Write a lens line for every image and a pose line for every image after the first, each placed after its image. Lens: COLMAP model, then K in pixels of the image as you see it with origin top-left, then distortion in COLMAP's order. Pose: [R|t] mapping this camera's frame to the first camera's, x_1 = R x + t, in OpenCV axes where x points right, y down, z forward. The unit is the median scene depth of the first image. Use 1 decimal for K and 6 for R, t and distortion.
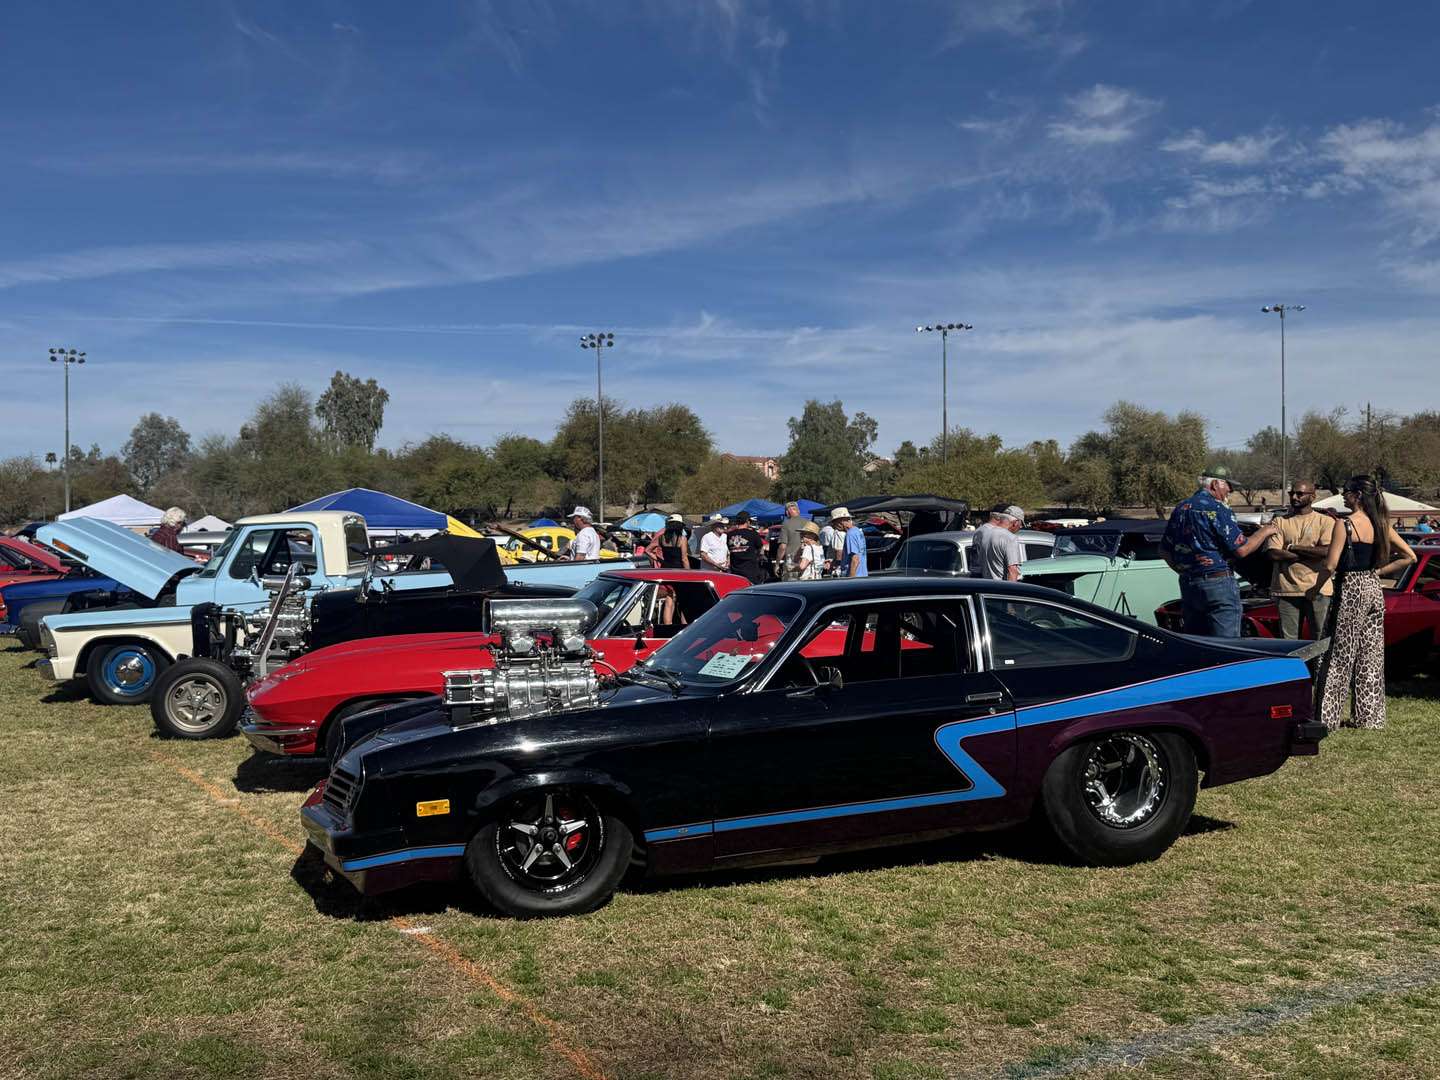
lens RADIAL K [[1422.8, 0, 728.8], [0, 1422.8, 528.6], [0, 0, 1]] dist [0.048886, 0.000000]
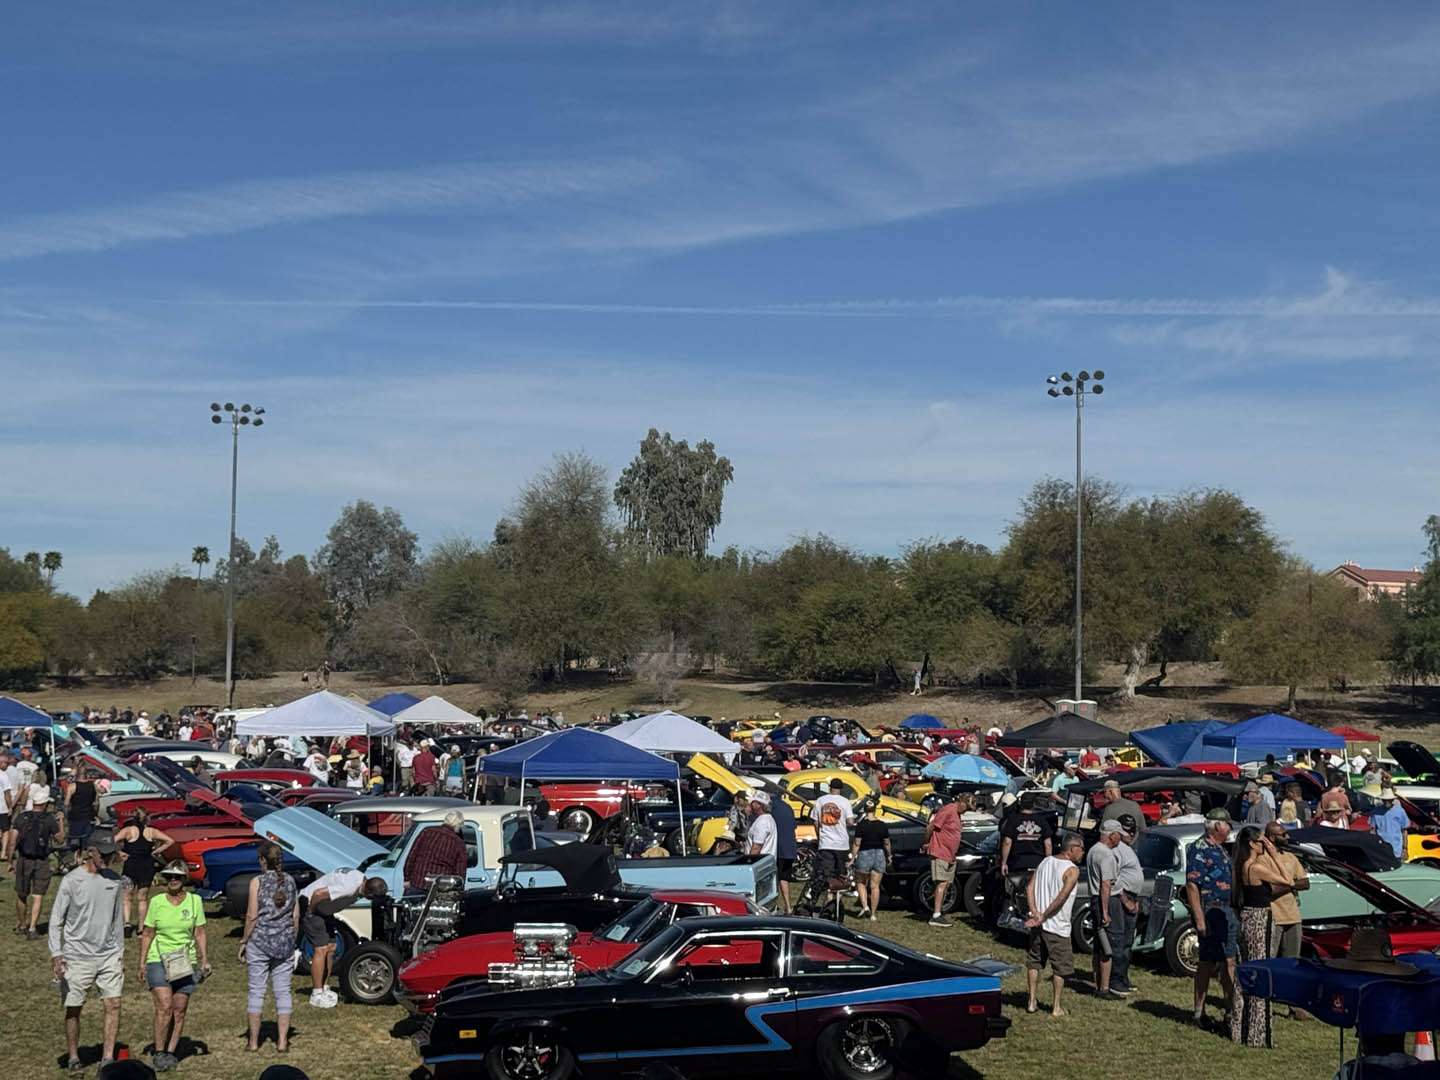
lens RADIAL K [[2646.6, 0, 717.3], [0, 2646.6, 546.2], [0, 0, 1]] dist [0.225620, 0.000000]
pose [[0.969349, 0.006795, -0.245596, 0.032024], [-0.019528, 0.998586, -0.049445, -0.009418], [0.244912, 0.052725, 0.968111, -0.078691]]
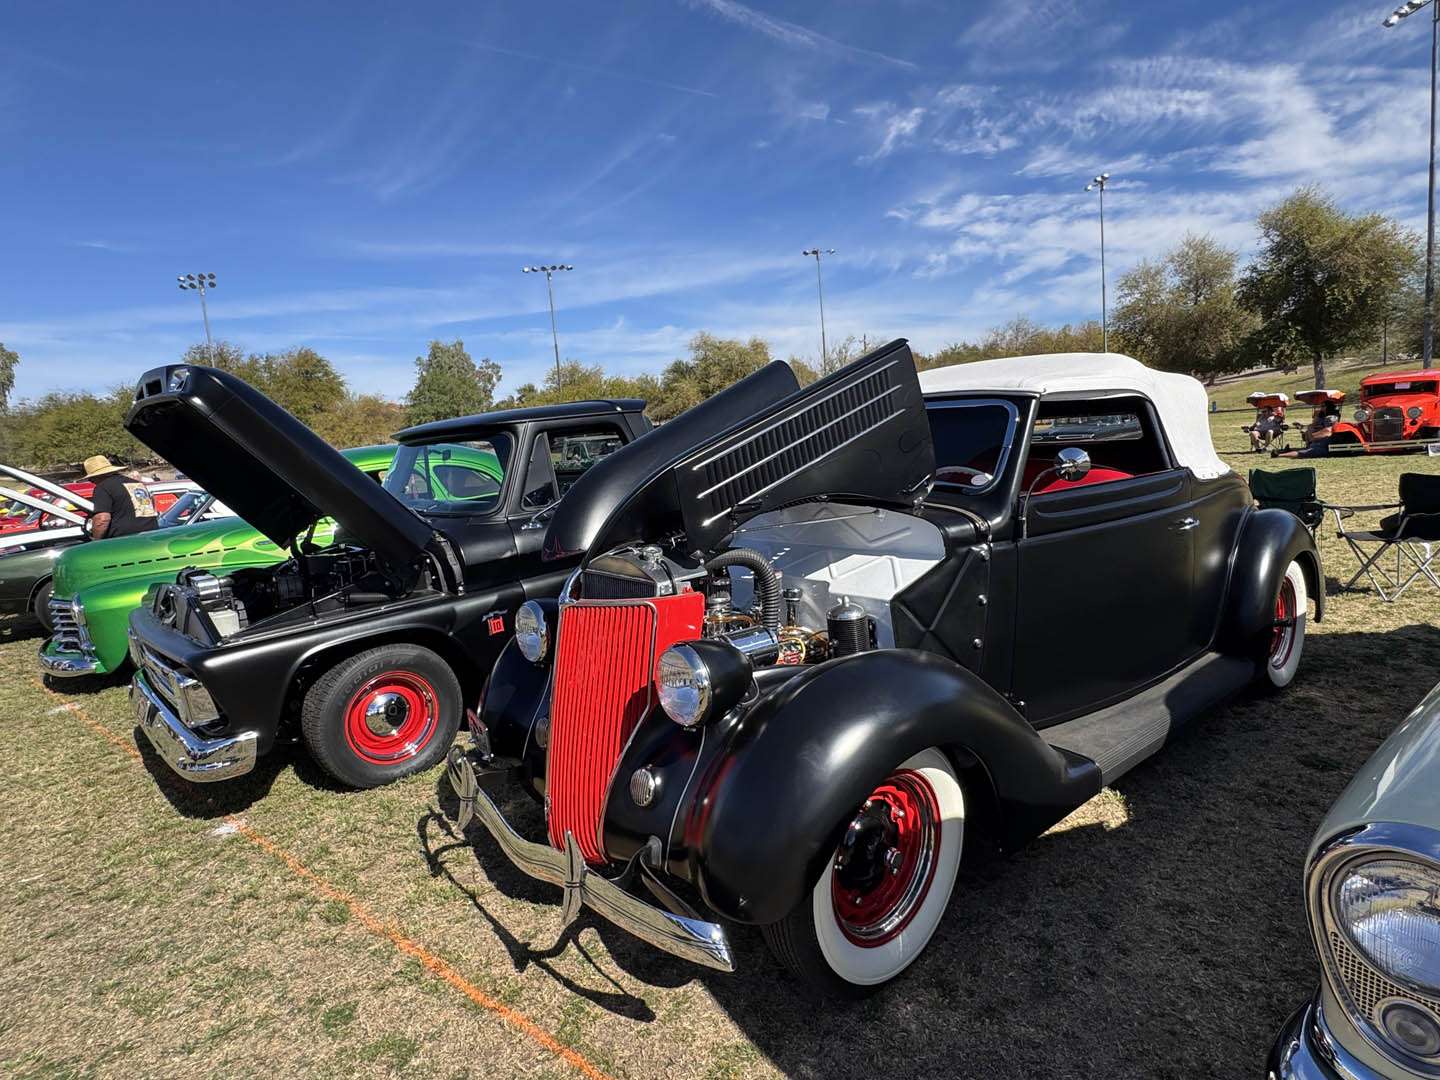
lens RADIAL K [[807.7, 0, 723.7], [0, 807.7, 550.2], [0, 0, 1]] dist [0.006984, 0.003717]
pose [[0.935641, -0.111956, 0.334727, 0.040348], [0.069320, 0.988177, 0.136749, 0.001523], [-0.346080, -0.104745, 0.932340, 0.319315]]
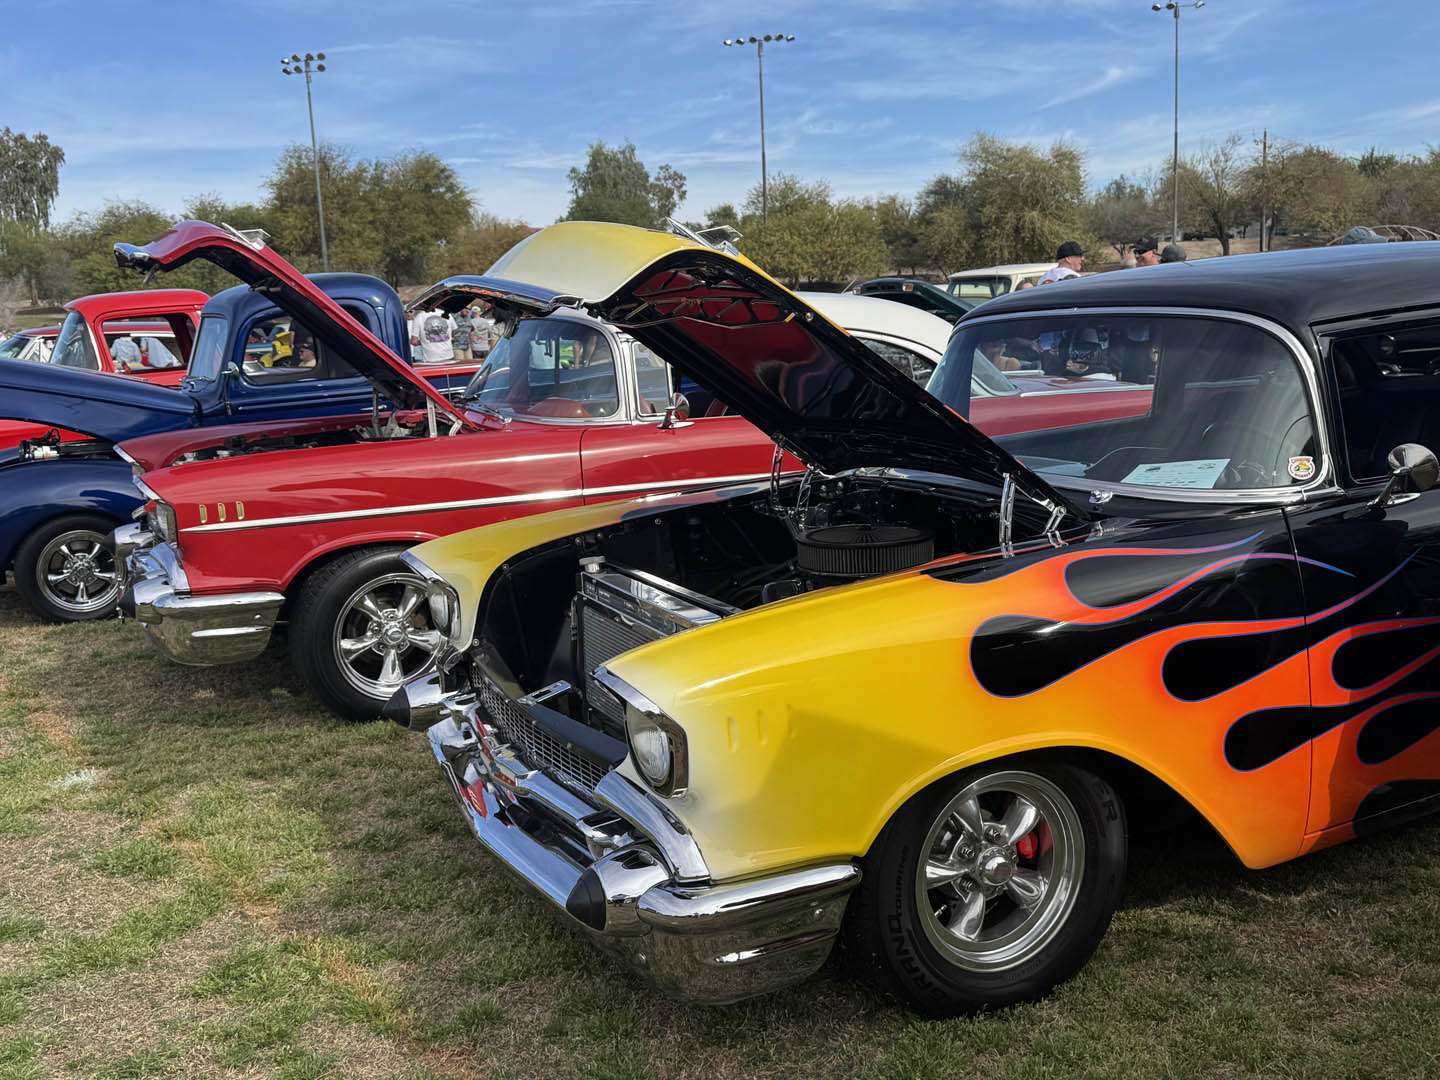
lens RADIAL K [[1422.8, 0, 731.3], [0, 1422.8, 547.7], [0, 0, 1]] dist [0.048886, 0.000000]
pose [[0.992101, -0.053949, 0.113245, 0.031495], [0.034836, 0.985774, 0.164427, 0.002929], [-0.120505, -0.159183, 0.979867, 0.186113]]
